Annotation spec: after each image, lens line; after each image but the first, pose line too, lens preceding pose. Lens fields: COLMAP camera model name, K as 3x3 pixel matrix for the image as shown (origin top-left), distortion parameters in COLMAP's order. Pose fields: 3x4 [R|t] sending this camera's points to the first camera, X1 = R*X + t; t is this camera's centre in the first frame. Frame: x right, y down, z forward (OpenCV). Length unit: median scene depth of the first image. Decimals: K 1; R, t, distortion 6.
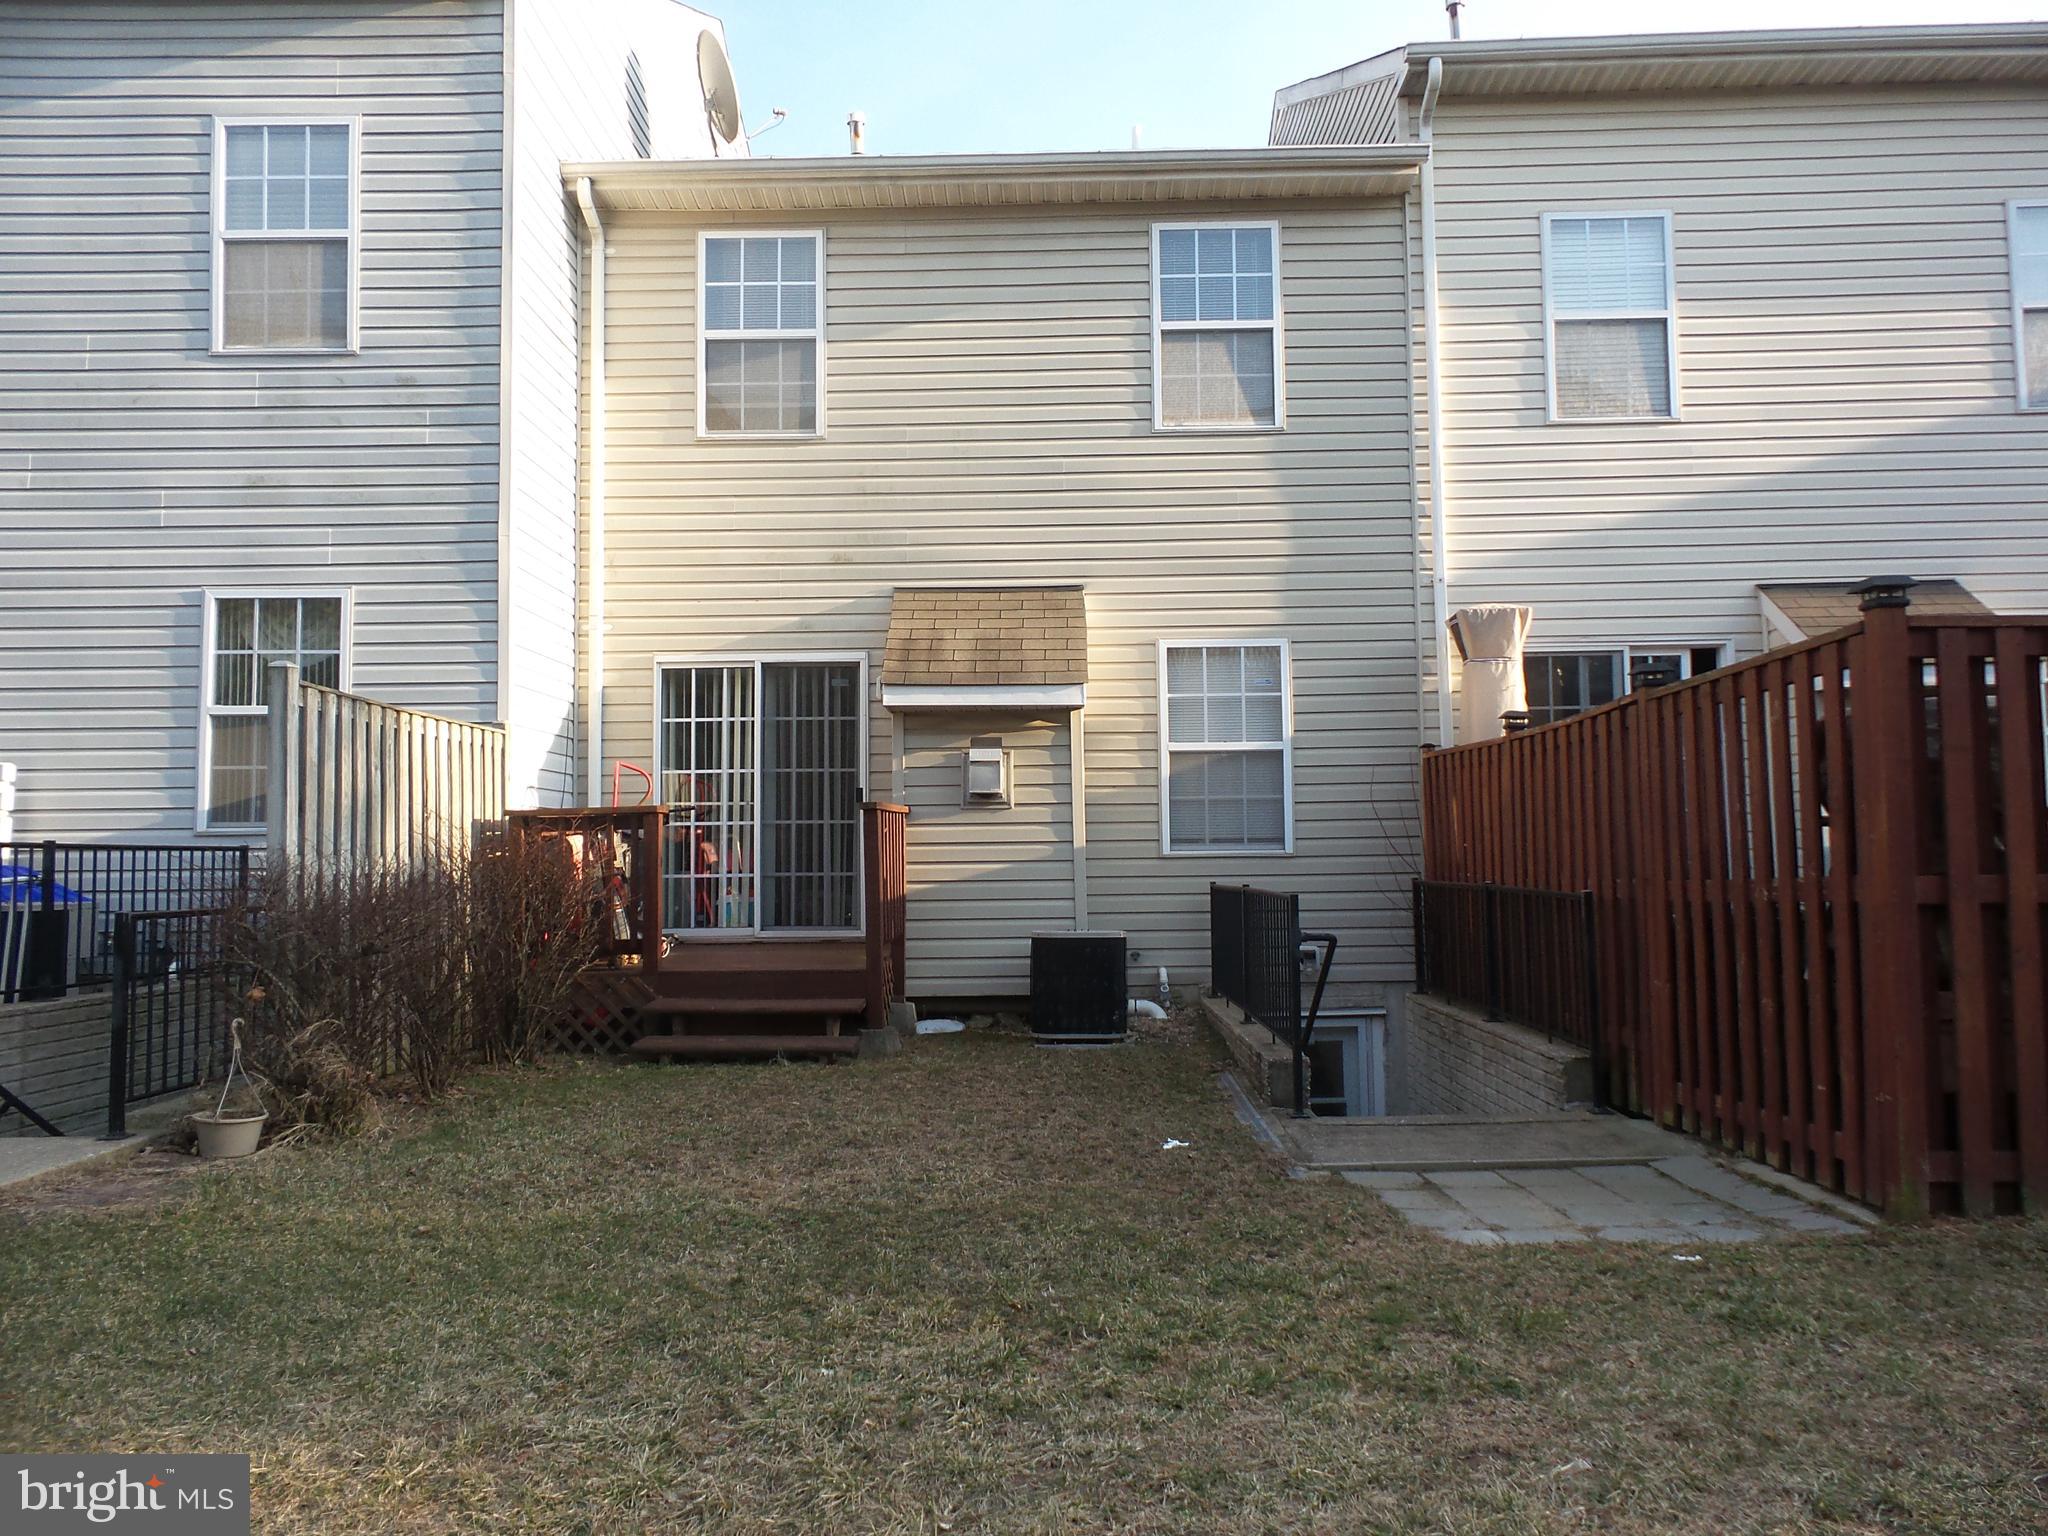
lens RADIAL K [[1426.9, 0, 1028.2], [0, 1426.9, 767.1], [0, 0, 1]] dist [0.008502, 0.002831]
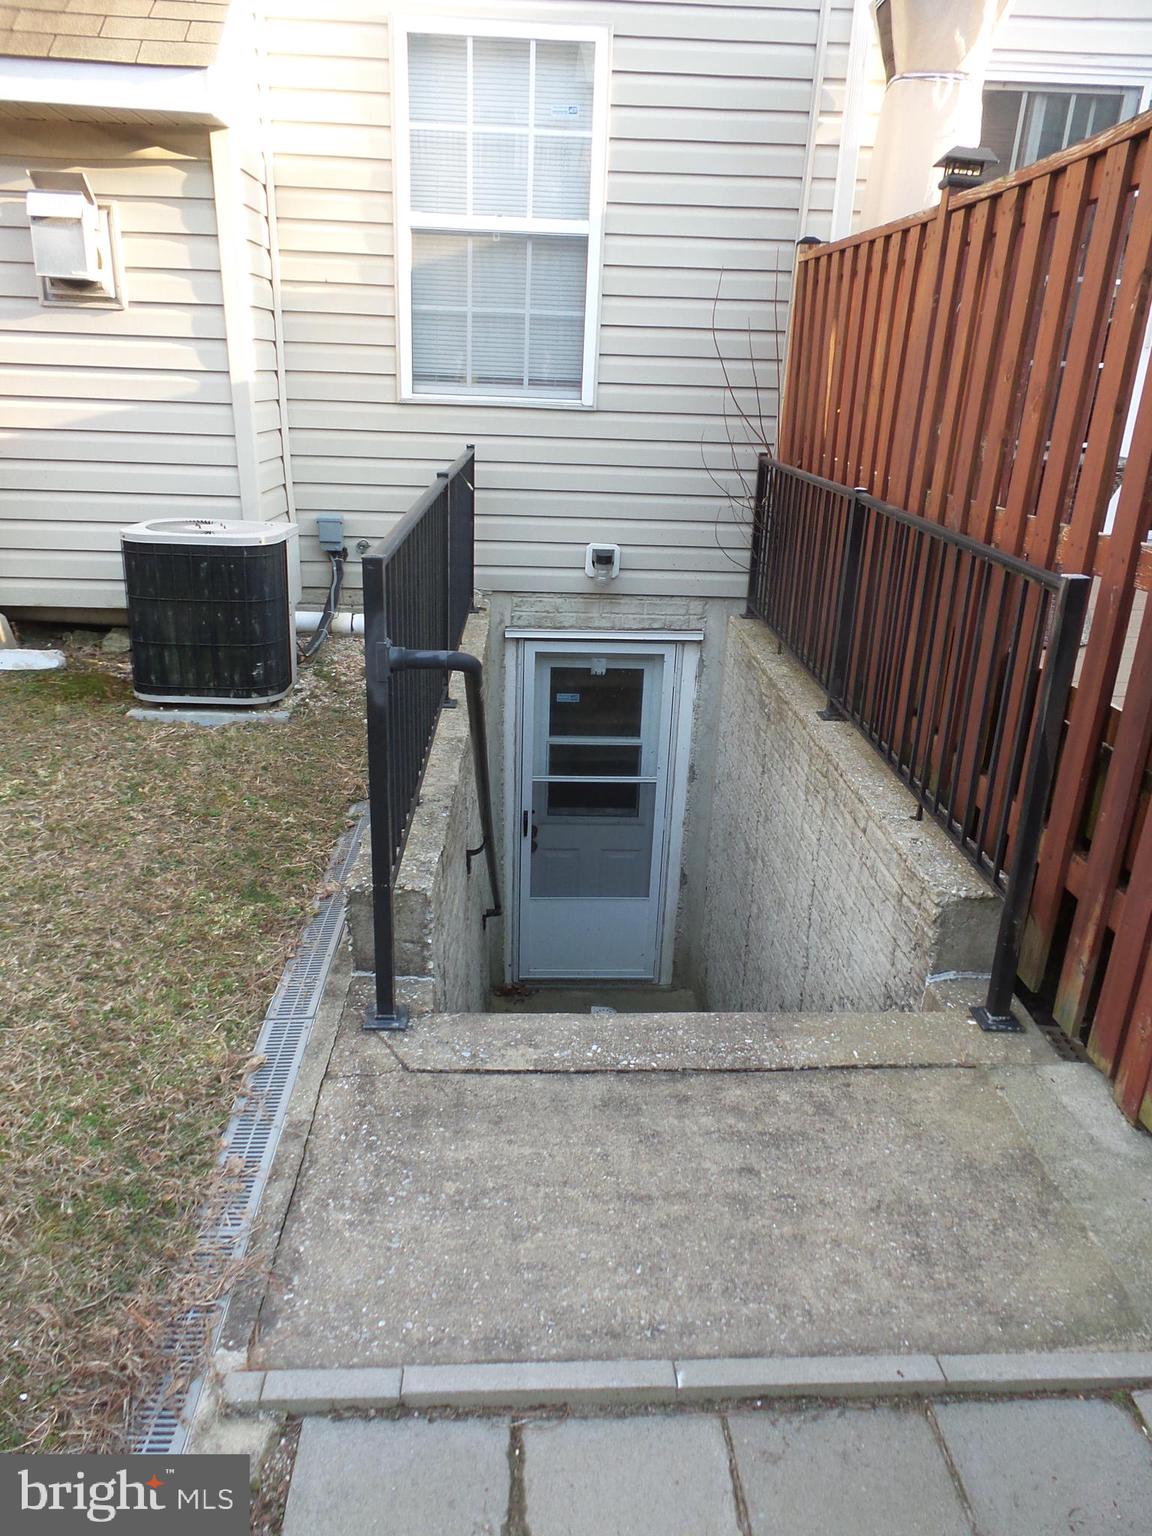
lens RADIAL K [[1070.2, 0, 573.3], [0, 1070.2, 779.4], [0, 0, 1]] dist [0.008502, 0.002831]
pose [[0.997699, 0.026528, 0.062389, 0.151919], [-0.049931, 0.910029, 0.411526, 0.012876], [-0.045859, -0.413694, 0.909260, 0.470176]]
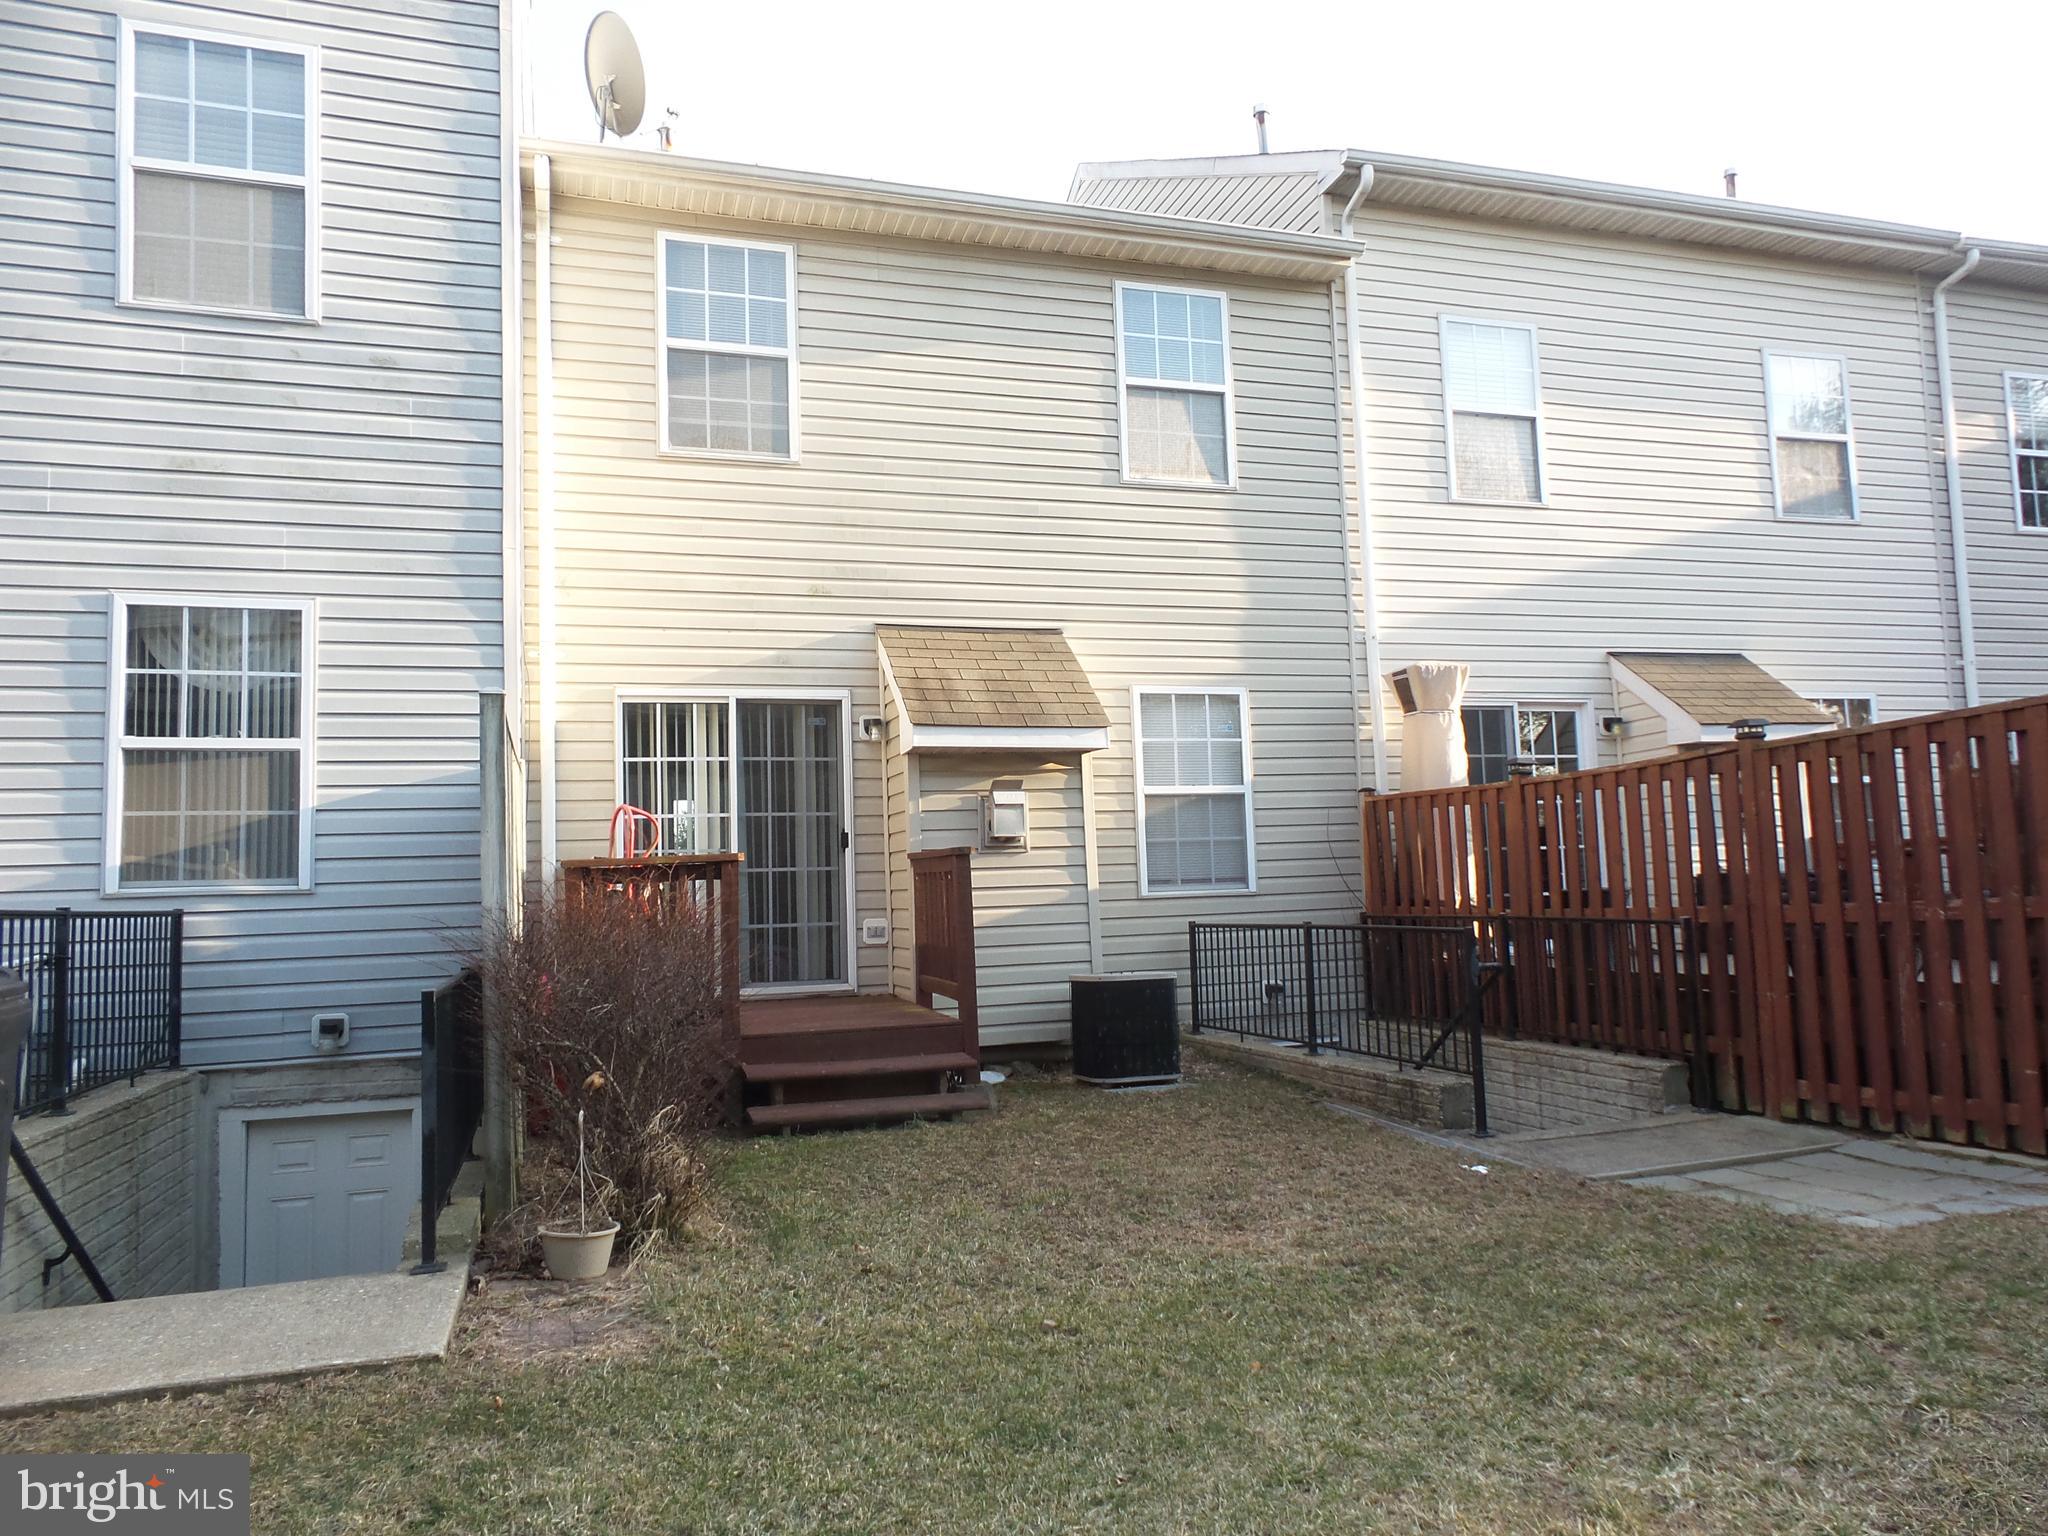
lens RADIAL K [[1426.9, 0, 1033.9], [0, 1426.9, 766.9], [0, 0, 1]] dist [0.008502, 0.002831]
pose [[0.943476, 0.007376, 0.331359, -0.323603], [0.002610, 0.999556, -0.029680, -0.000586], [-0.331431, 0.028867, 0.943038, 0.062703]]
